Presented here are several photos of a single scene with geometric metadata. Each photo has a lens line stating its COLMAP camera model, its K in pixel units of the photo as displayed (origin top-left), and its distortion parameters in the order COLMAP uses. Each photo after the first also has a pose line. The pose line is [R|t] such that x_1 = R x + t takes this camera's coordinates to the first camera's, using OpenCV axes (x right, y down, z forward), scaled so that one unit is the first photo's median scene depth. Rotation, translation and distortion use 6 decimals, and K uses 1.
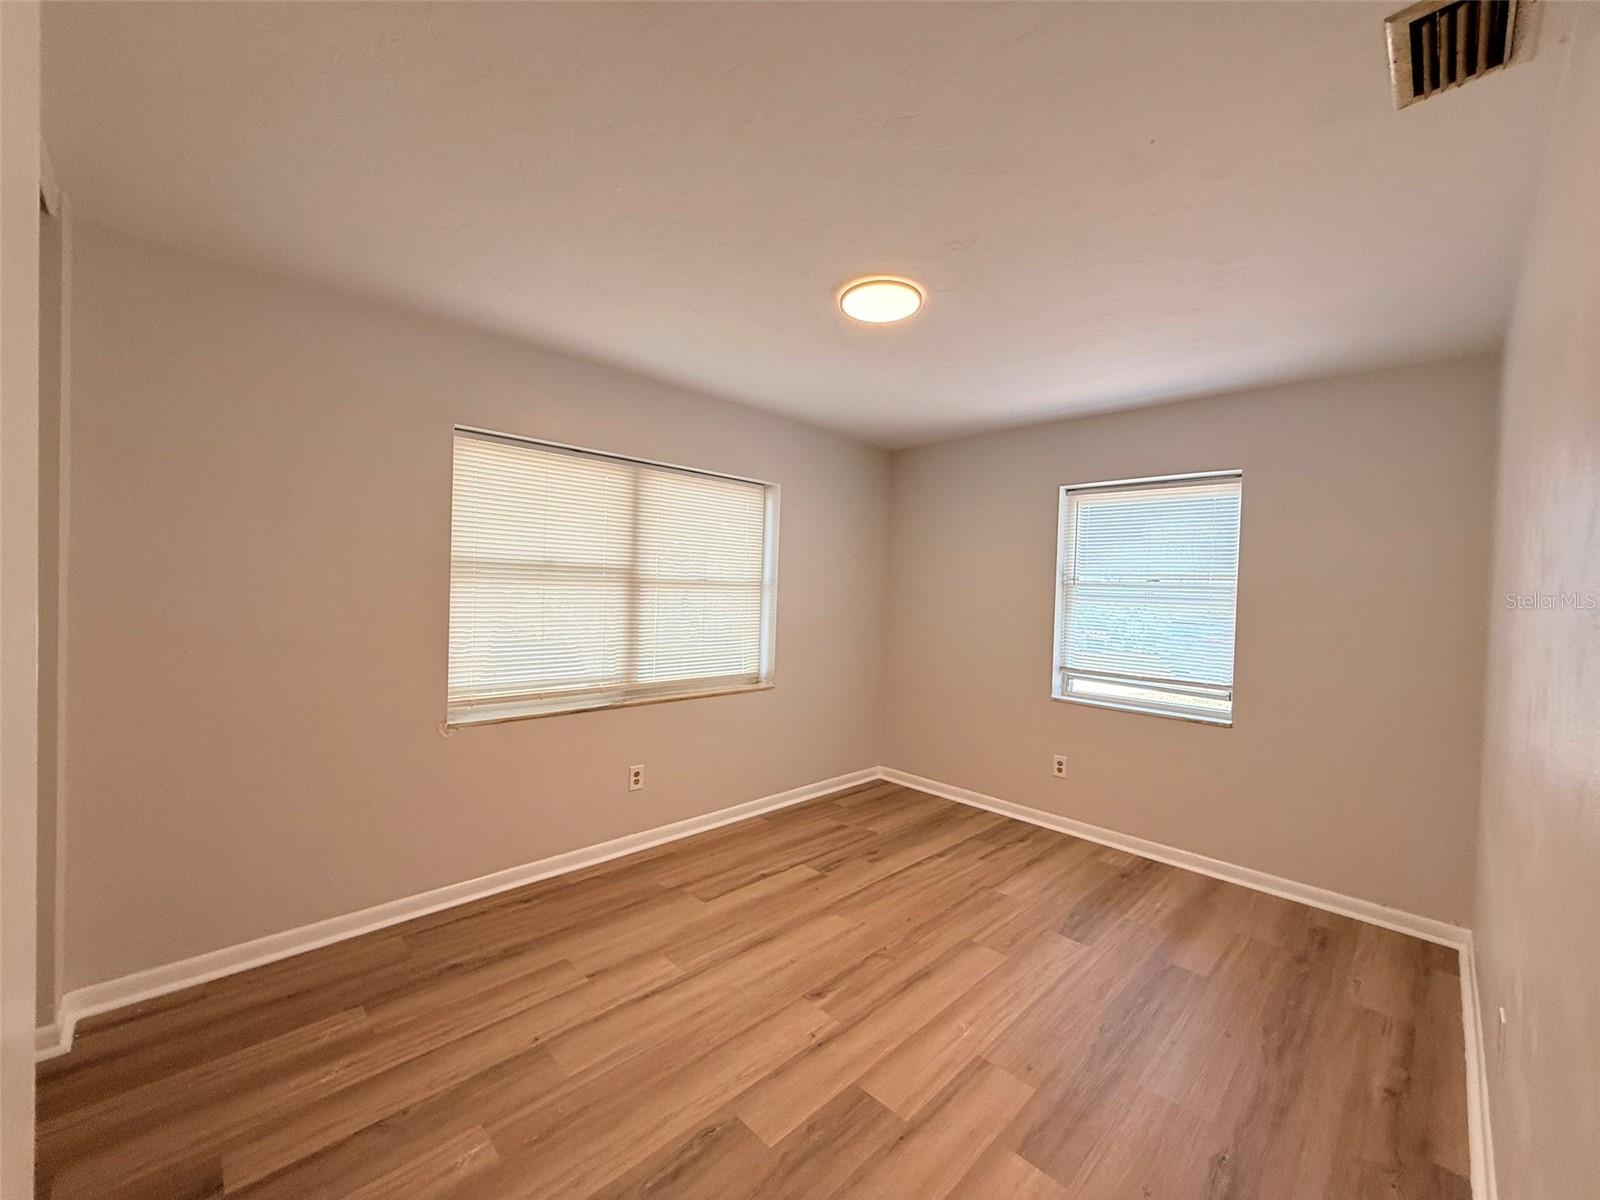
lens RADIAL K [[637.9, 0, 804.9], [0, 637.9, 597.9], [0, 0, 1]] dist [-0.000411, 0.000696]
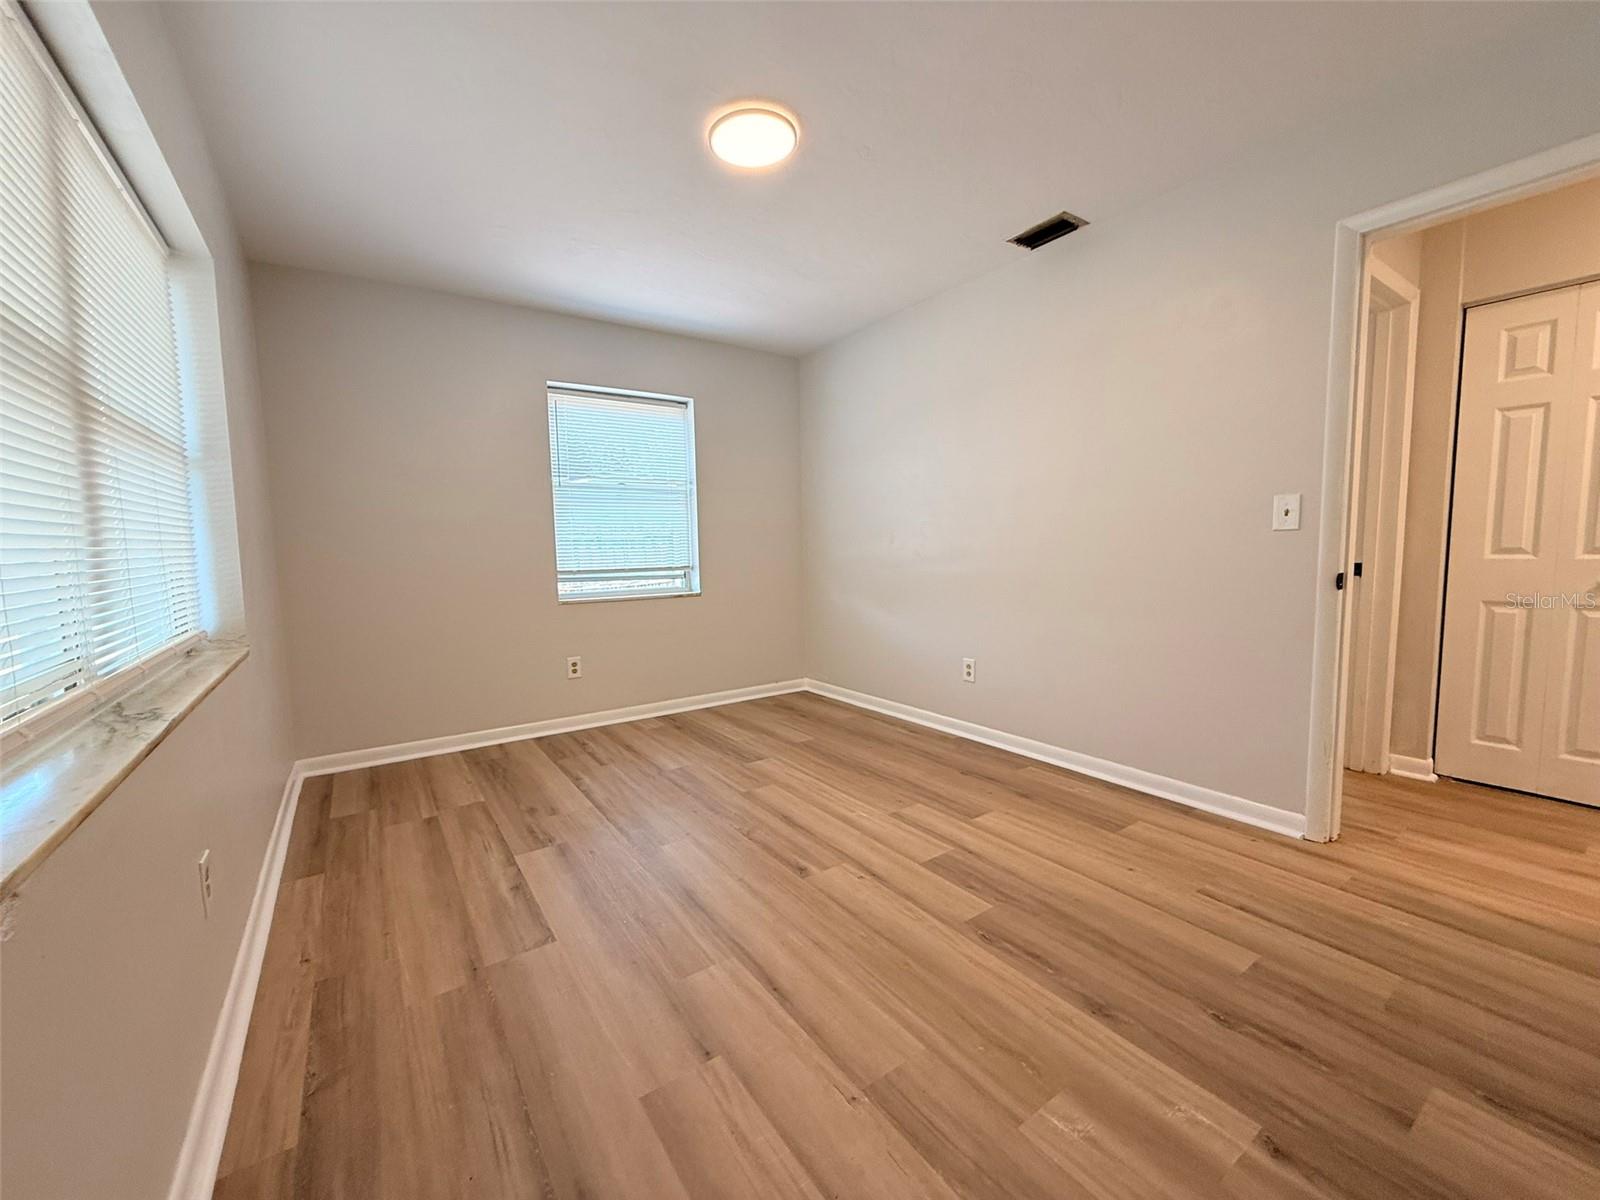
lens RADIAL K [[637.9, 0, 795.7], [0, 637.9, 595.8], [0, 0, 1]] dist [-0.000411, 0.000696]
pose [[0.182247, -0.114312, 0.976585, -0.641300], [0.038799, 0.993281, 0.109026, 0.069967], [-0.982487, 0.018021, 0.185458, 0.590905]]
